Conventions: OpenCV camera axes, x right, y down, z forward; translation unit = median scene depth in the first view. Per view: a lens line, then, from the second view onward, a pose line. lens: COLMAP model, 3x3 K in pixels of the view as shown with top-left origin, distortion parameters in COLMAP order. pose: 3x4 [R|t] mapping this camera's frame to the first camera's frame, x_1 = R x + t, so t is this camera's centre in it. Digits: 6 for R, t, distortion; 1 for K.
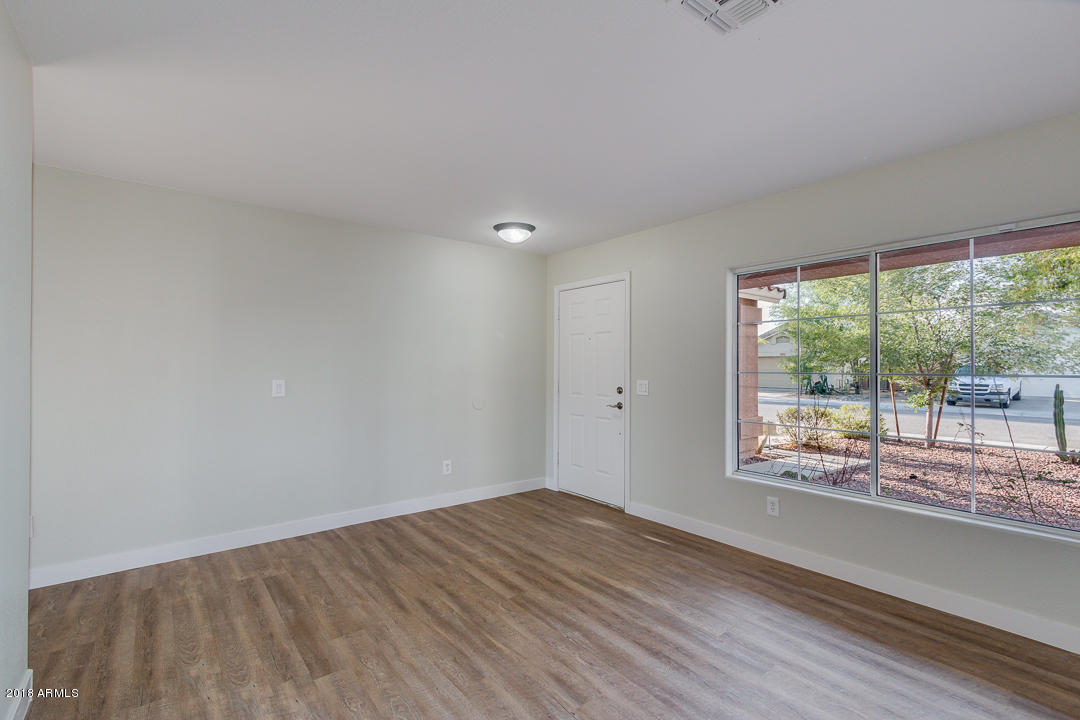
lens RADIAL K [[490.0, 0, 545.2], [0, 490.0, 361.1], [0, 0, 1]] dist [0.002312, -0.000241]
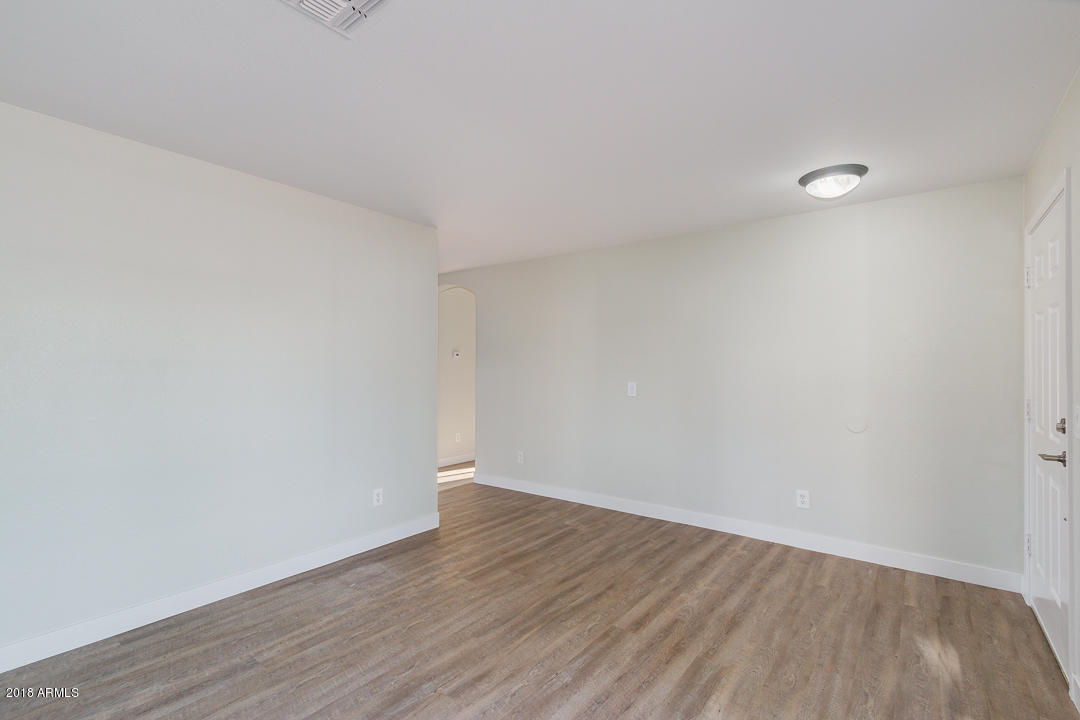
lens RADIAL K [[483.3, 0, 526.3], [0, 483.3, 367.8], [0, 0, 1]] dist [0.000956, -0.000350]
pose [[0.233064, -0.003208, -0.972456, 0.668194], [0.003832, 0.999990, -0.002381, 0.005223], [0.972454, -0.003172, 0.233074, 0.555249]]
